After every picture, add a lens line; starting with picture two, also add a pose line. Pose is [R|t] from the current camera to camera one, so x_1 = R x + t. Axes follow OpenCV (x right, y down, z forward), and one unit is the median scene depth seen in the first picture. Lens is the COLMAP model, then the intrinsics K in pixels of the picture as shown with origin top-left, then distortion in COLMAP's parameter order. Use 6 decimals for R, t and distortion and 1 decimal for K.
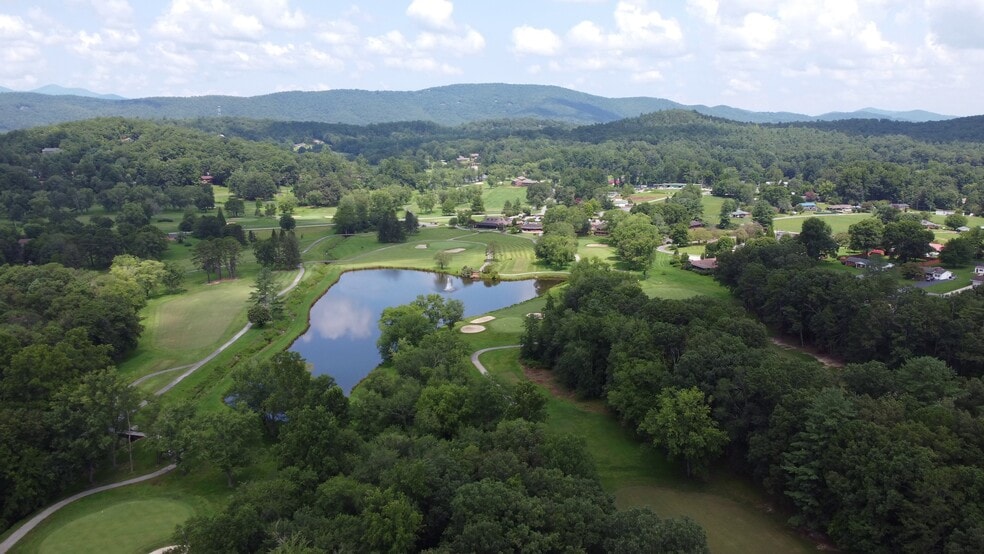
lens RADIAL K [[780.4, 0, 493.1], [0, 780.4, 281.3], [0, 0, 1]] dist [0.002460, -0.003506]
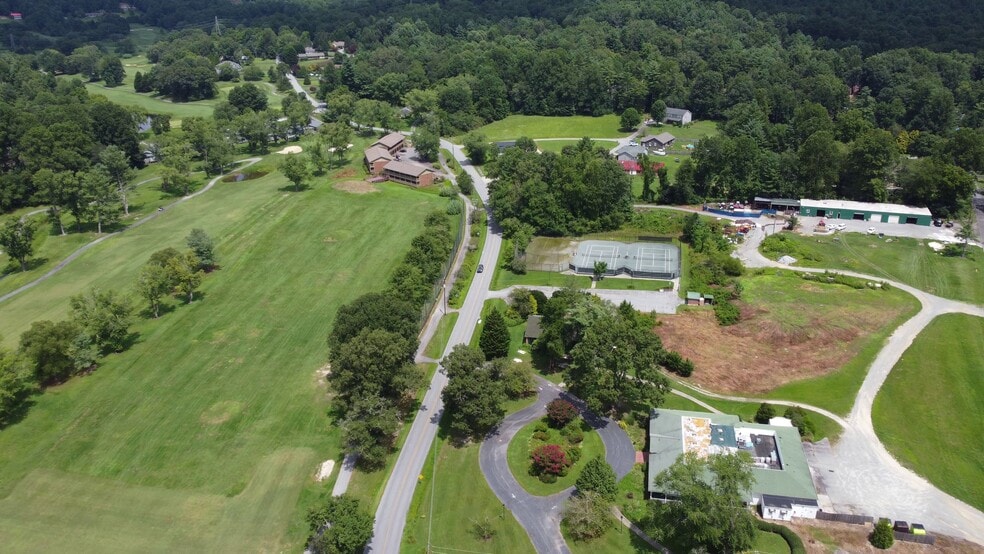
lens RADIAL K [[780.4, 0, 493.1], [0, 780.4, 281.3], [0, 0, 1]] dist [0.002460, -0.003506]
pose [[0.997191, -0.027592, 0.069637, 0.070129], [0.014676, 0.983635, 0.179576, -0.160804], [-0.073452, -0.178050, 0.981276, 0.720416]]
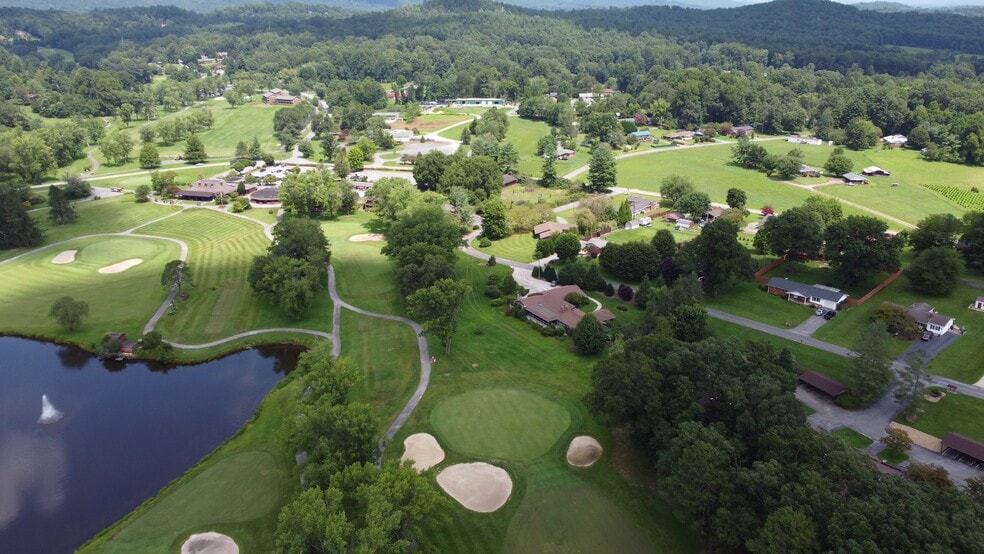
lens RADIAL K [[780.4, 0, 493.1], [0, 780.4, 281.3], [0, 0, 1]] dist [0.002460, -0.003506]
pose [[0.965166, -0.085152, 0.247396, 0.044403], [0.049410, 0.987864, 0.147254, -0.060232], [-0.256932, -0.129901, 0.957659, 0.220505]]
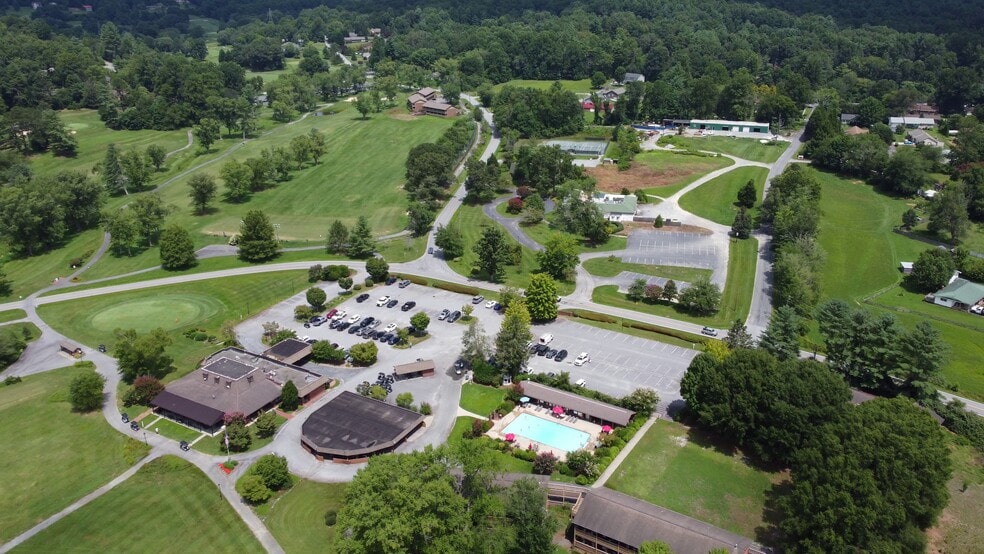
lens RADIAL K [[780.4, 0, 493.1], [0, 780.4, 281.3], [0, 0, 1]] dist [0.002460, -0.003506]
pose [[0.998421, -0.016428, 0.053727, 0.062639], [0.006469, 0.983549, 0.180528, -0.120702], [-0.055808, -0.179895, 0.982101, 0.513351]]
